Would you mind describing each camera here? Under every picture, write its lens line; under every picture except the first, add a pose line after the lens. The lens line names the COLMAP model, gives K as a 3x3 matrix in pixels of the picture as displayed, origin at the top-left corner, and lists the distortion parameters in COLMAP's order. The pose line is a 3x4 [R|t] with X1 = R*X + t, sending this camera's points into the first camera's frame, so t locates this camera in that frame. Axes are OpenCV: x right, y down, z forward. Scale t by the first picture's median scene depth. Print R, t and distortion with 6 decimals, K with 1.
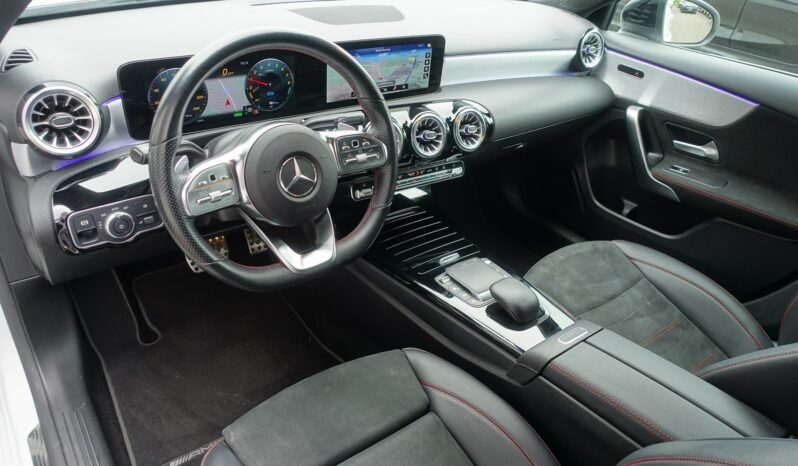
lens RADIAL K [[541.4, 0, 401.3], [0, 541.4, 229.7], [0, 0, 1]] dist [-0.012479, 0.005200]
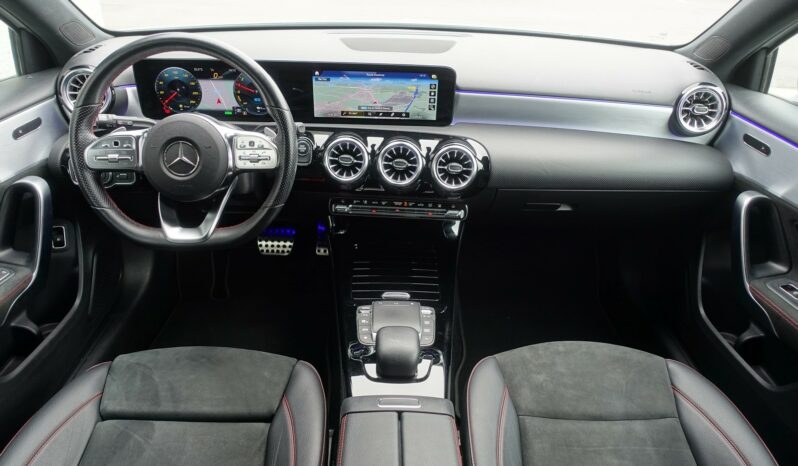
lens RADIAL K [[541.4, 0, 401.1], [0, 541.4, 231.1], [0, 0, 1]] dist [-0.012479, 0.005200]
pose [[0.805632, 0.228844, -0.546432, 0.586453], [-0.282305, 0.959215, -0.014500, -0.043583], [0.520827, 0.165942, 0.837378, 0.199683]]
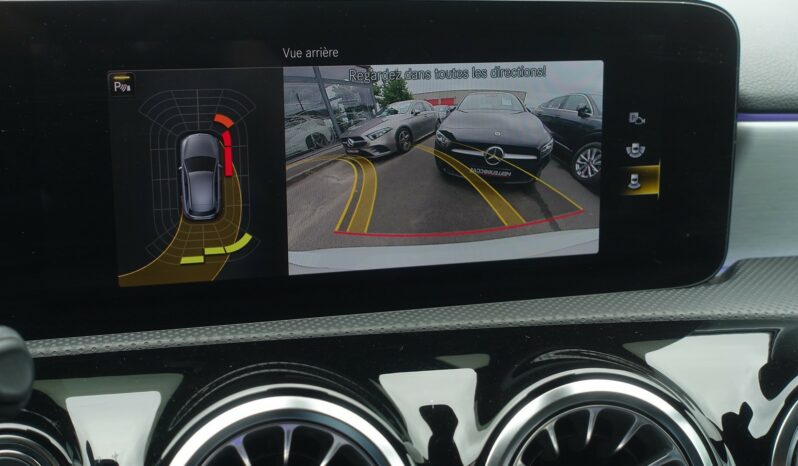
lens RADIAL K [[1107.9, 0, 396.7], [0, 1107.9, 237.4], [0, 0, 1]] dist [-0.028089, 0.000000]
pose [[0.927475, -0.009178, -0.373772, 0.116319], [-0.123206, 0.936359, -0.328713, -0.126986], [0.353001, 0.350924, 0.867319, 0.624013]]
